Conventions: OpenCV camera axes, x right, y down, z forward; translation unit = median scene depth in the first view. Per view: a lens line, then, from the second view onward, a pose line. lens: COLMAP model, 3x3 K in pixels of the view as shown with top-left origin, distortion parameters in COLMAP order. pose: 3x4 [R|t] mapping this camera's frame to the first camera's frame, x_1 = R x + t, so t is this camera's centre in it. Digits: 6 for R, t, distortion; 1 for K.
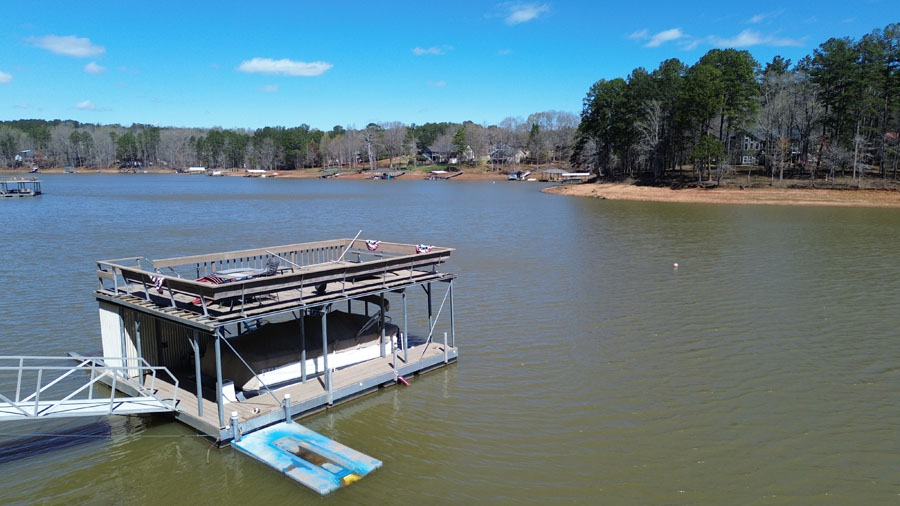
lens RADIAL K [[624.4, 0, 452.5], [0, 624.4, 251.4], [0, 0, 1]] dist [0.084414, -0.078961]
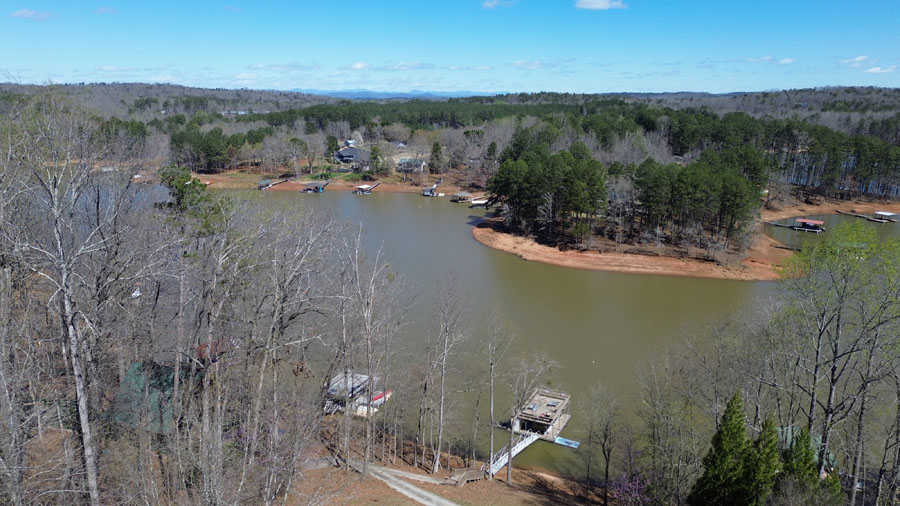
lens RADIAL K [[633.2, 0, 450.0], [0, 633.2, 253.0], [0, 0, 1]] dist [0.081156, -0.083102]
pose [[0.973211, -0.058451, 0.222360, -0.321671], [0.036217, 0.994044, 0.102788, -0.274854], [-0.227043, -0.091981, 0.969531, -0.581044]]
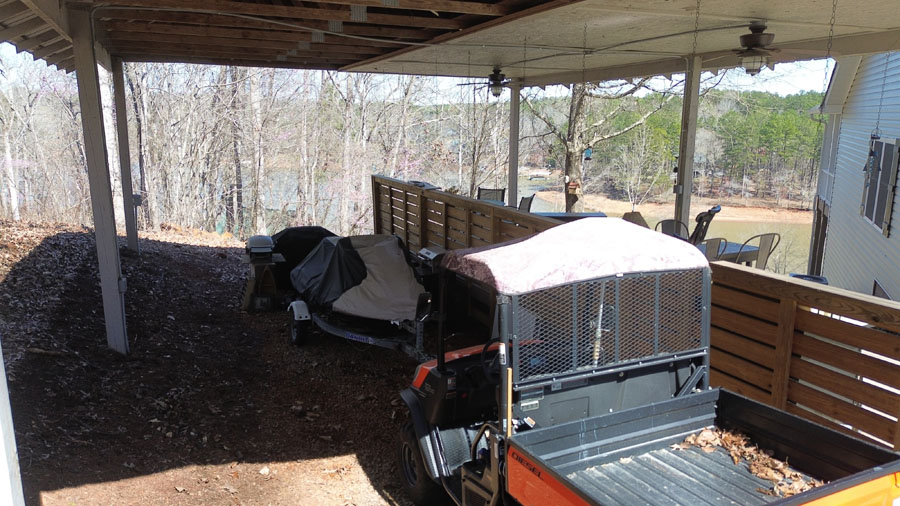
lens RADIAL K [[633.2, 0, 450.0], [0, 633.2, 253.0], [0, 0, 1]] dist [0.081156, -0.083102]
pose [[0.984642, -0.041358, 0.169617, -0.395938], [0.028751, 0.996684, 0.076120, -0.110207], [-0.172203, -0.070074, 0.982566, -0.509106]]
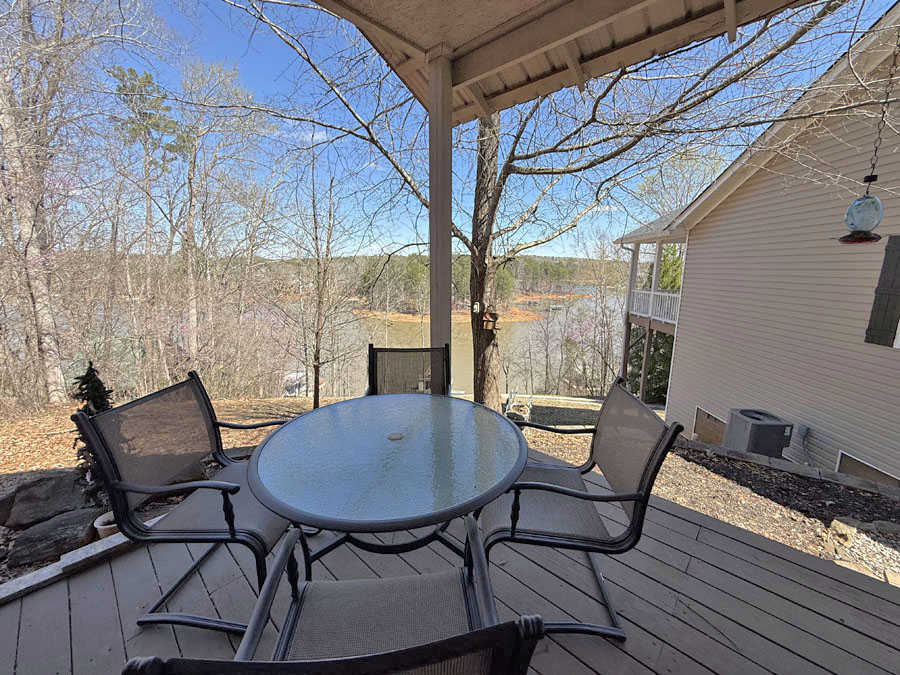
lens RADIAL K [[358.3, 0, 447.7], [0, 358.3, 337.4], [0, 0, 1]] dist [0.002130, 0.000173]
pose [[0.837779, -0.106362, 0.535550, -0.379742], [0.075463, 0.993986, 0.079360, -0.114748], [-0.540770, -0.026072, 0.840766, -0.424329]]
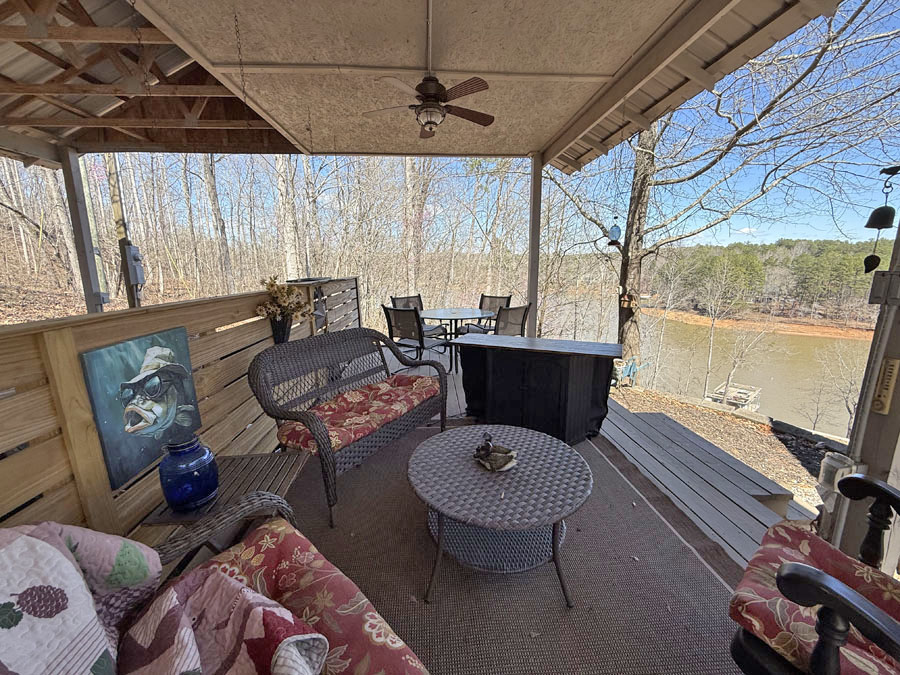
lens RADIAL K [[358.3, 0, 447.7], [0, 358.3, 337.4], [0, 0, 1]] dist [0.002130, 0.000173]
pose [[0.982602, 0.022270, -0.184384, -0.368101], [-0.009899, 0.997654, 0.067742, -0.110367], [0.185459, -0.064738, 0.980517, -0.453369]]
